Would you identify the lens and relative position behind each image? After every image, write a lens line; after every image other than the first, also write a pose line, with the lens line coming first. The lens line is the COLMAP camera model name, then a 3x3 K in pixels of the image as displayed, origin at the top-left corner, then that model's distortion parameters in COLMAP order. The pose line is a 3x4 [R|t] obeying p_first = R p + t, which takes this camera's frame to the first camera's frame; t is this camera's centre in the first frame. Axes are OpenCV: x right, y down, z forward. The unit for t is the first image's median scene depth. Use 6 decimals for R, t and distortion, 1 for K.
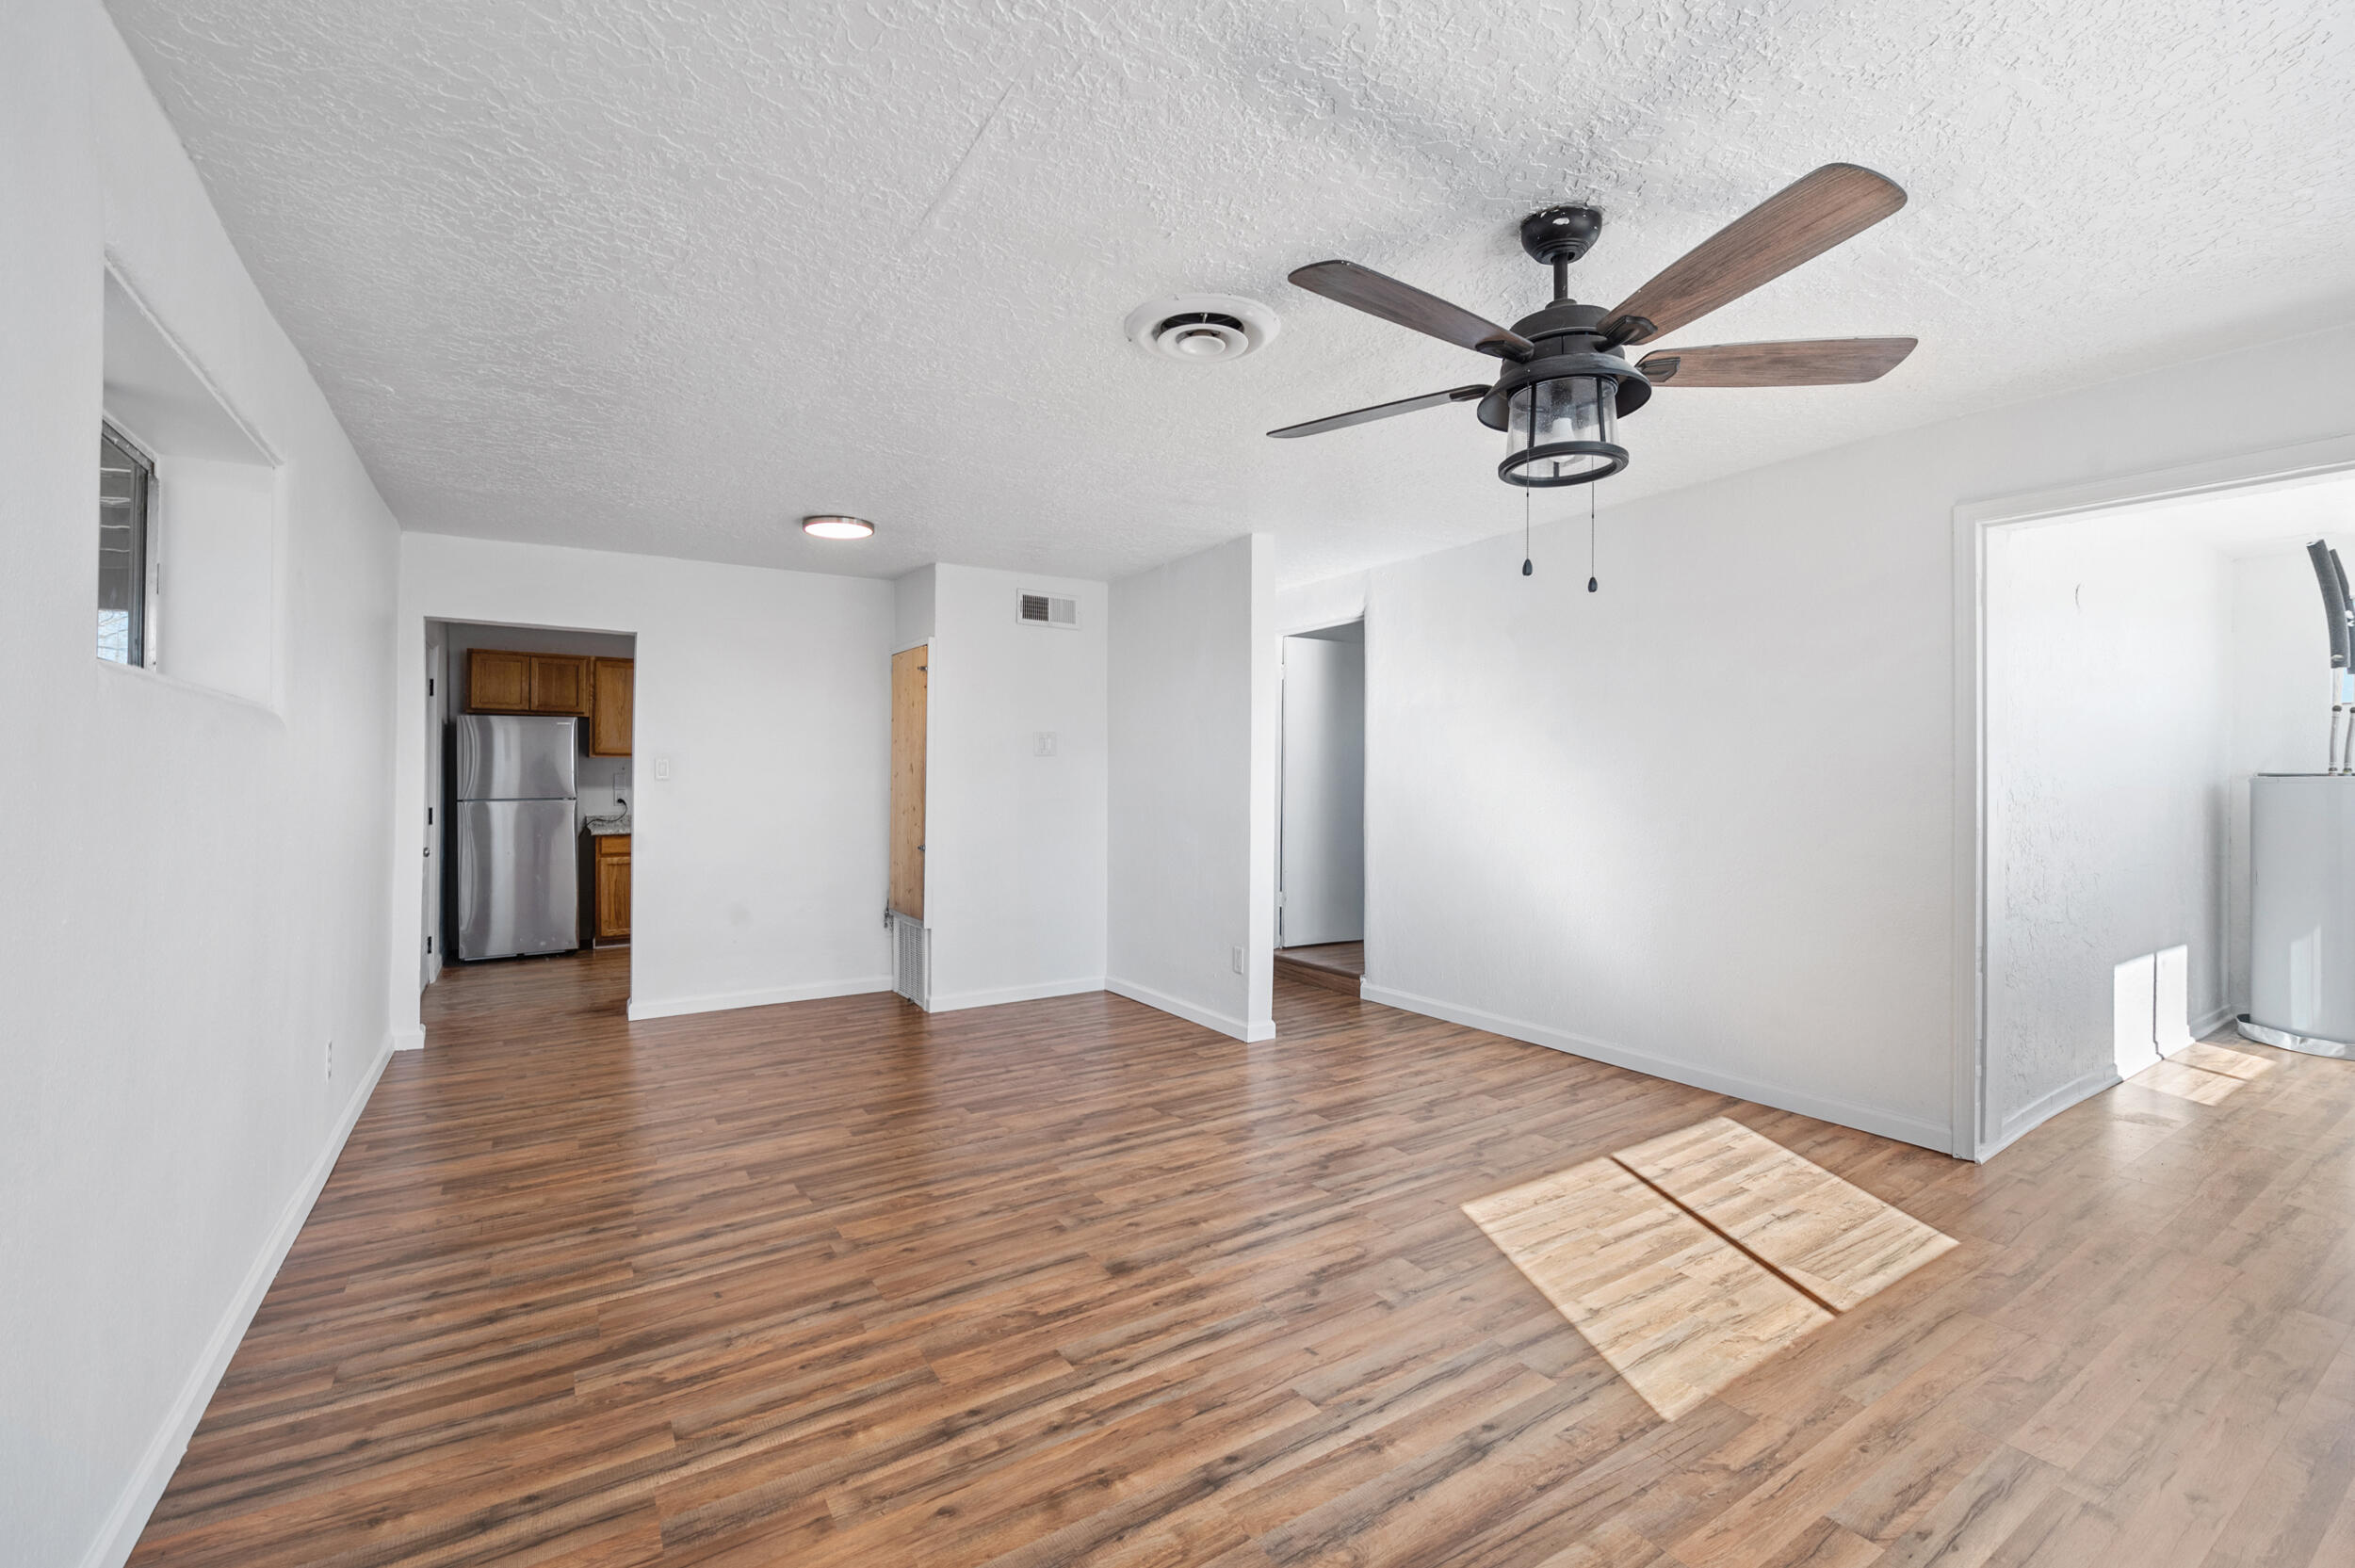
lens RADIAL K [[959.4, 0, 1176.5], [0, 959.4, 792.5], [0, 0, 1]] dist [-0.010147, -0.000565]
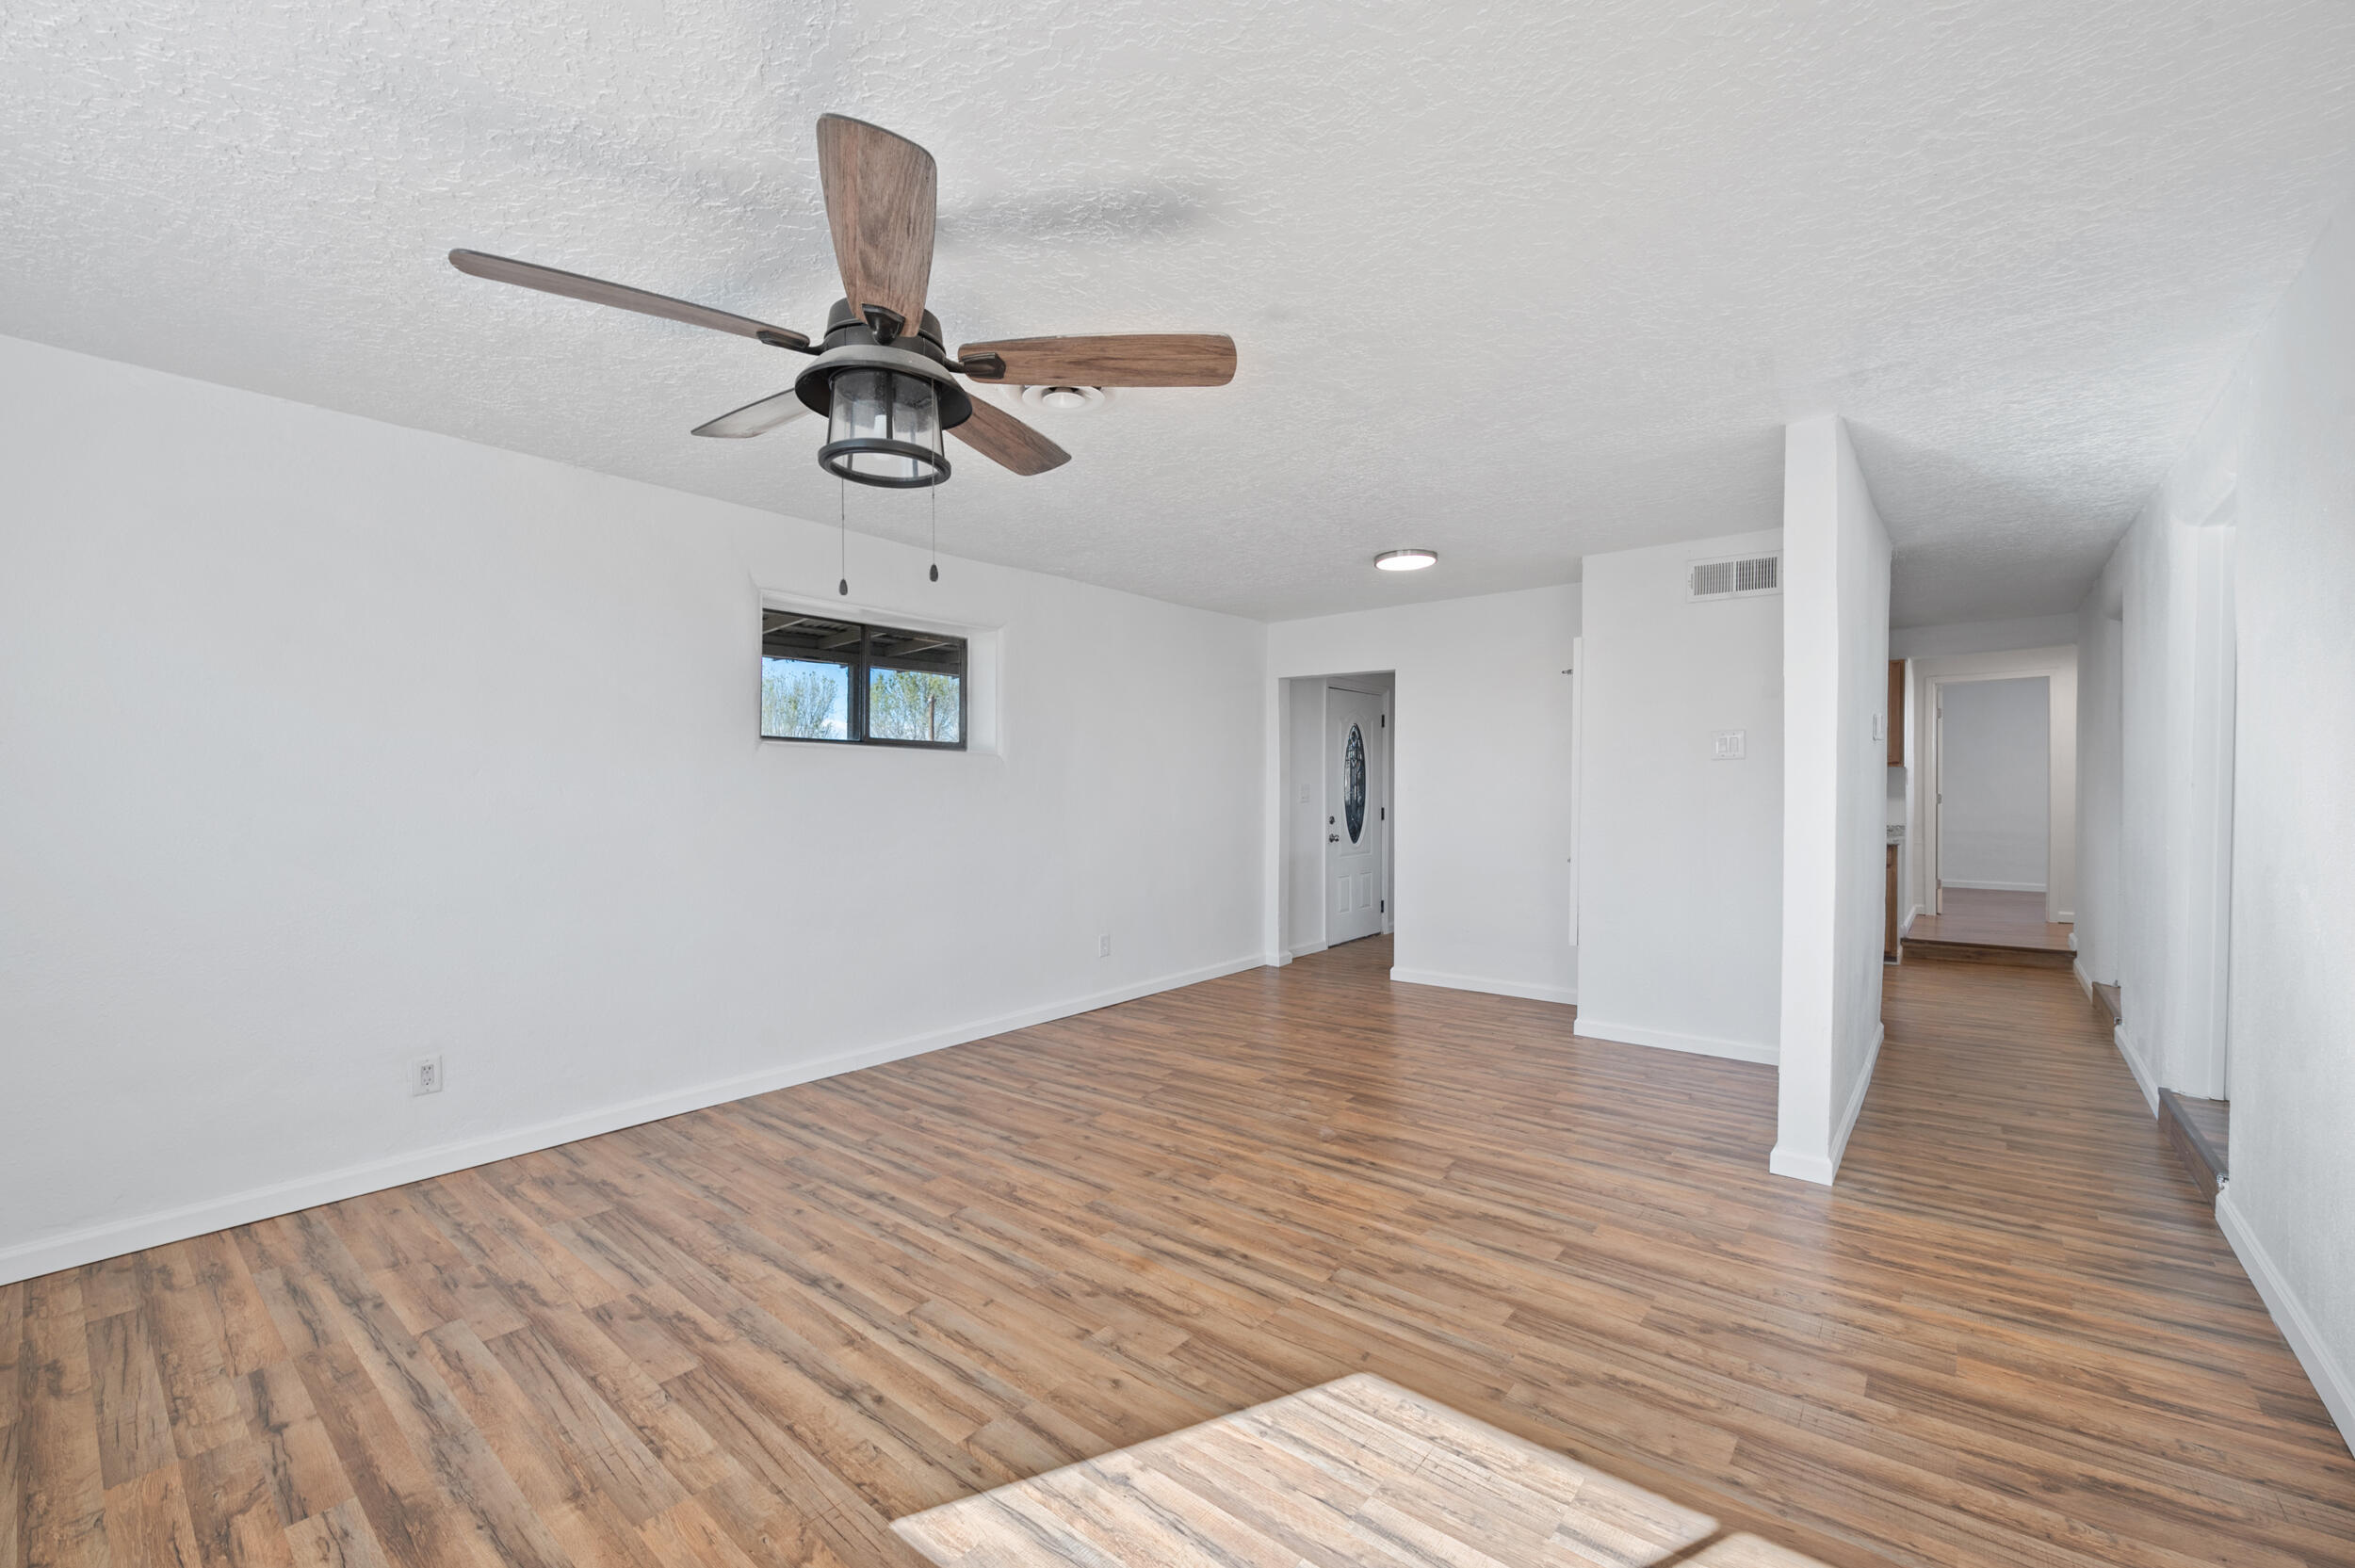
lens RADIAL K [[959.4, 0, 1206.9], [0, 959.4, 781.4], [0, 0, 1]] dist [-0.010147, -0.000565]
pose [[0.339059, -0.003132, -0.940760, 1.064861], [-0.015703, 0.999836, -0.008988, -0.008233], [0.940634, 0.017821, 0.338954, 0.718412]]
